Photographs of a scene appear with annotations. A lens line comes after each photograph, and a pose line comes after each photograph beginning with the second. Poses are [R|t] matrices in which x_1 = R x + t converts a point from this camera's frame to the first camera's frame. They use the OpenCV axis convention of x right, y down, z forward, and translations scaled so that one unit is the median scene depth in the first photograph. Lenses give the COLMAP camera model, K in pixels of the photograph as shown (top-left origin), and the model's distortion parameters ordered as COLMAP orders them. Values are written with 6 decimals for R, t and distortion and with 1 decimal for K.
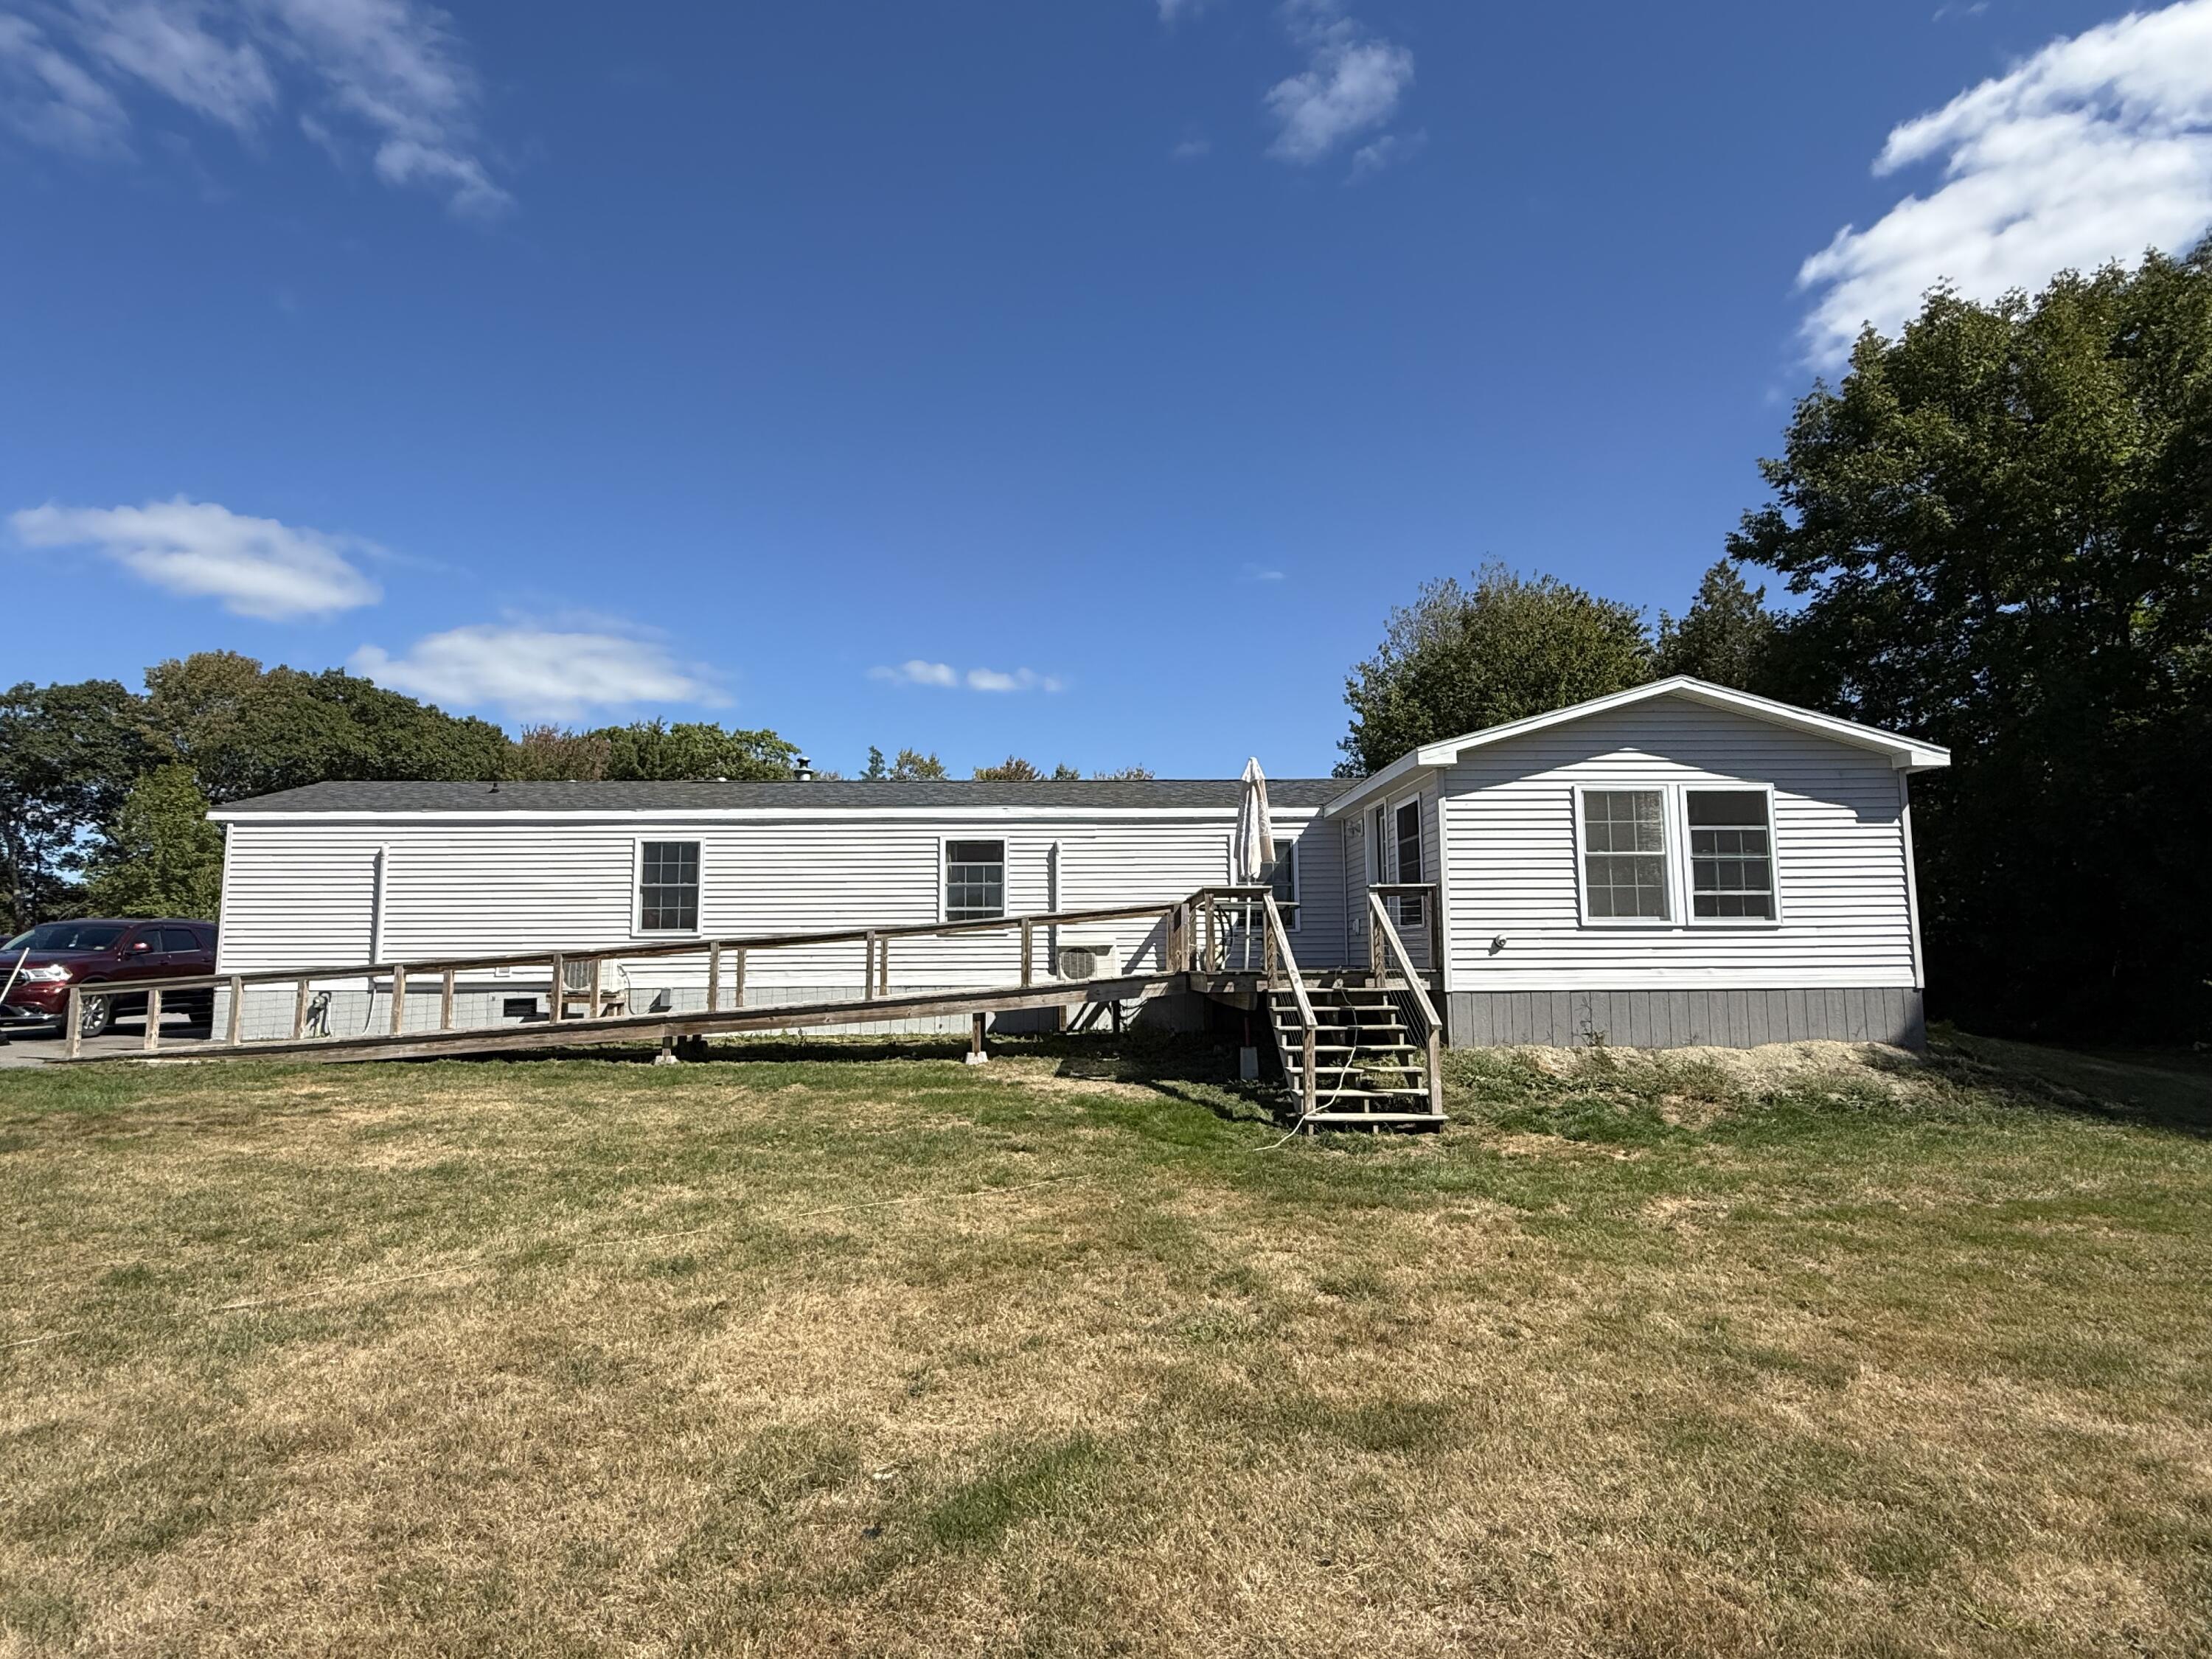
lens RADIAL K [[1159.1, 0, 1105.1], [0, 1159.1, 822.4], [0, 0, 1]] dist [-0.001528, 0.001545]
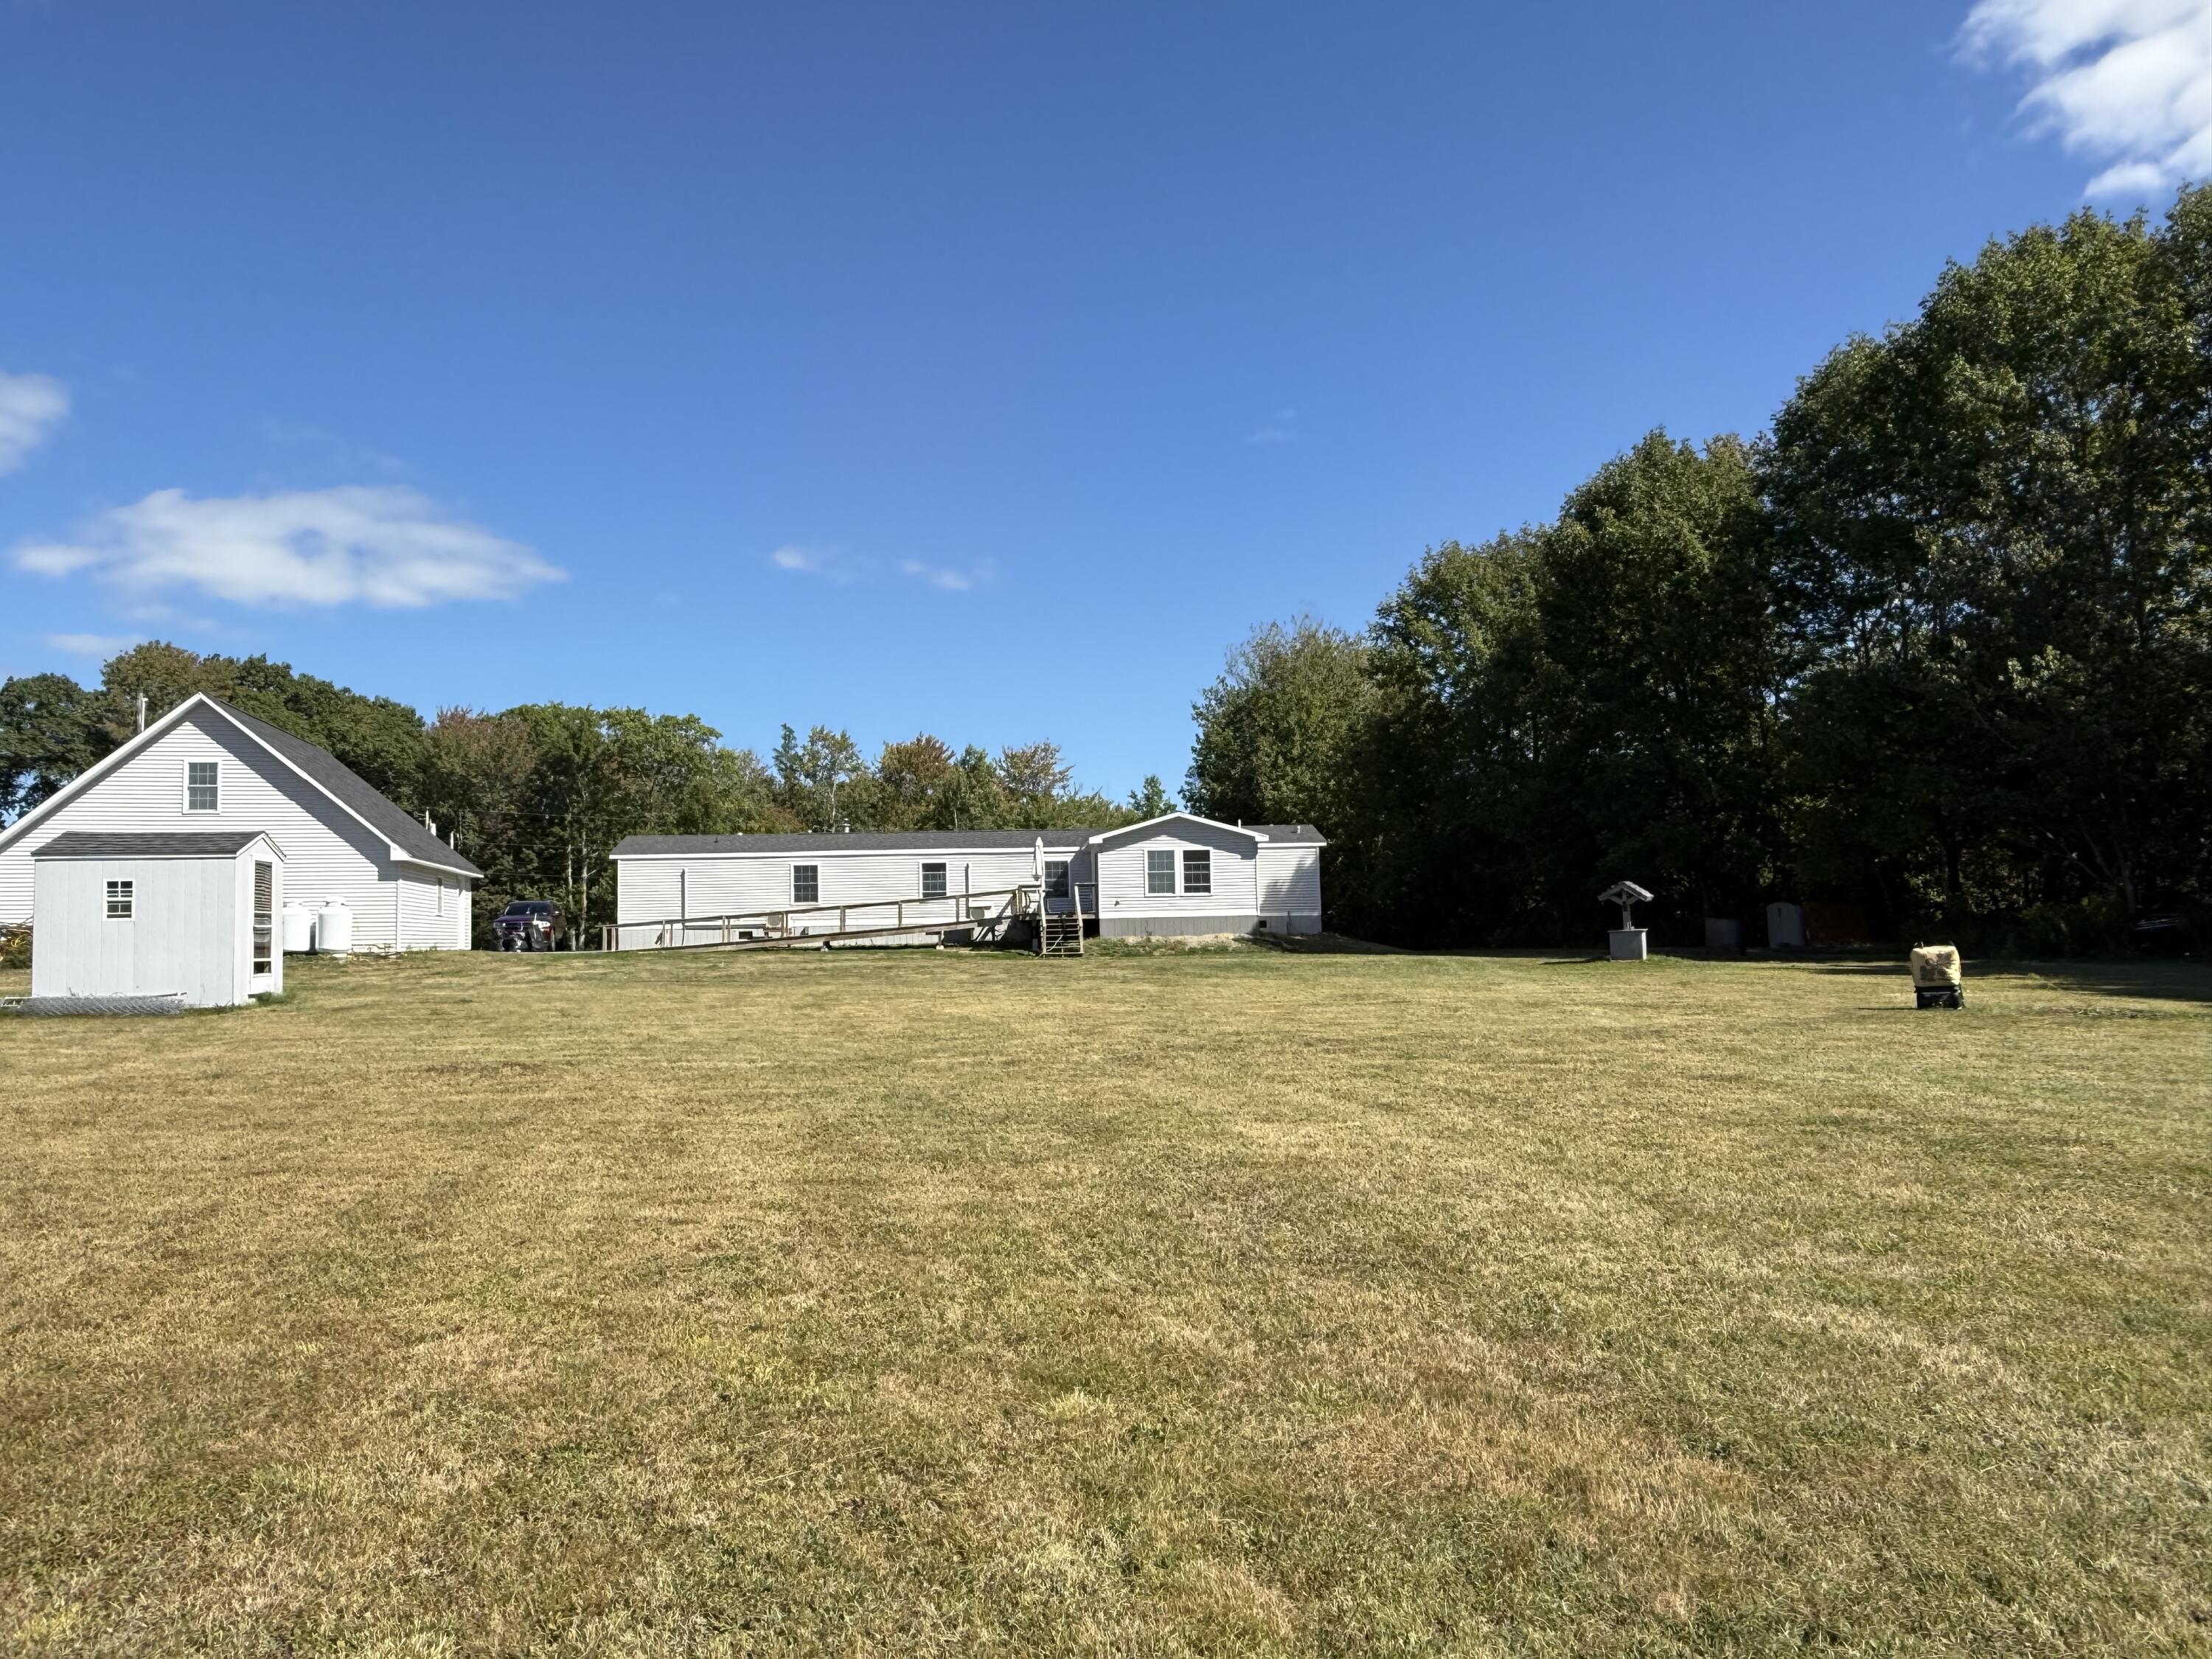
lens RADIAL K [[1545.9, 0, 1113.1], [0, 1545.9, 836.7], [0, 0, 1]] dist [-0.004484, -0.004196]
pose [[0.998538, -0.011699, 0.052771, 0.090555], [0.008920, 0.998576, 0.052597, -0.208176], [-0.053312, -0.052050, 0.997220, -2.249506]]
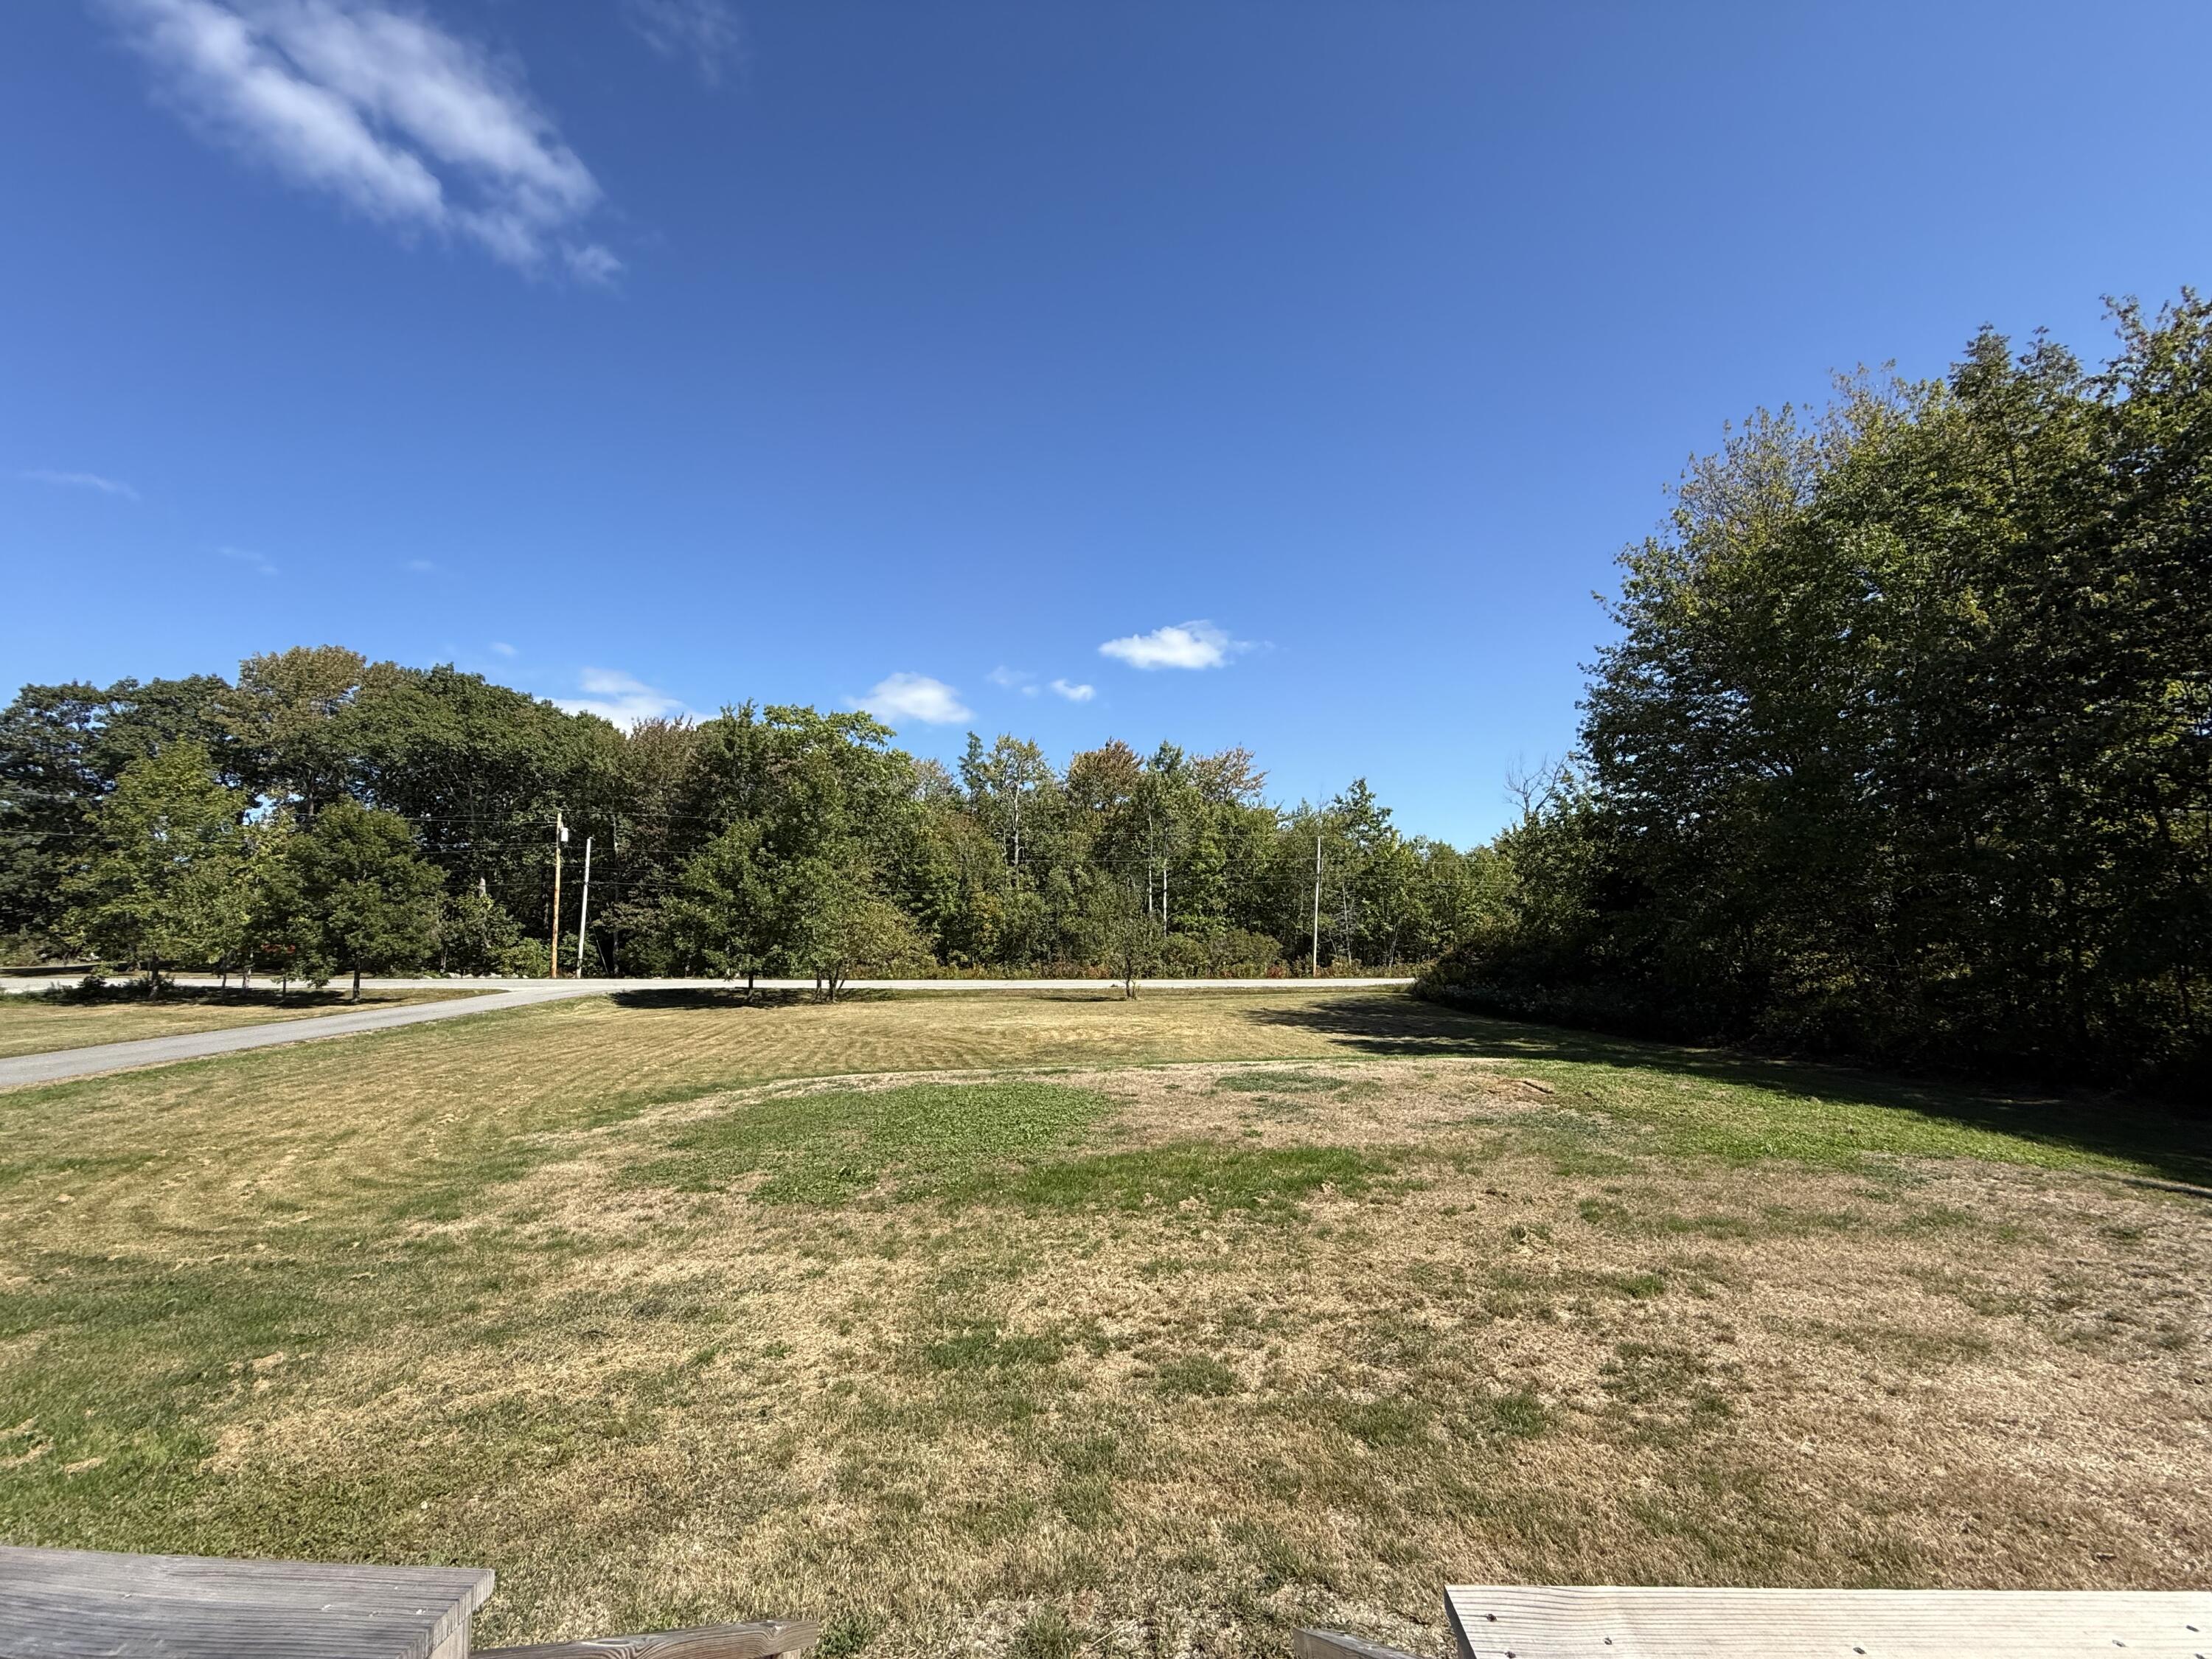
lens RADIAL K [[889.8, 0, 1105.1], [0, 889.8, 832.7], [0, 0, 1]] dist [-0.003319, -0.000307]
pose [[0.997940, -0.016536, -0.061990, -0.230889], [0.017369, 0.999766, 0.012919, 0.079856], [0.061761, -0.013969, 0.997993, 1.422670]]
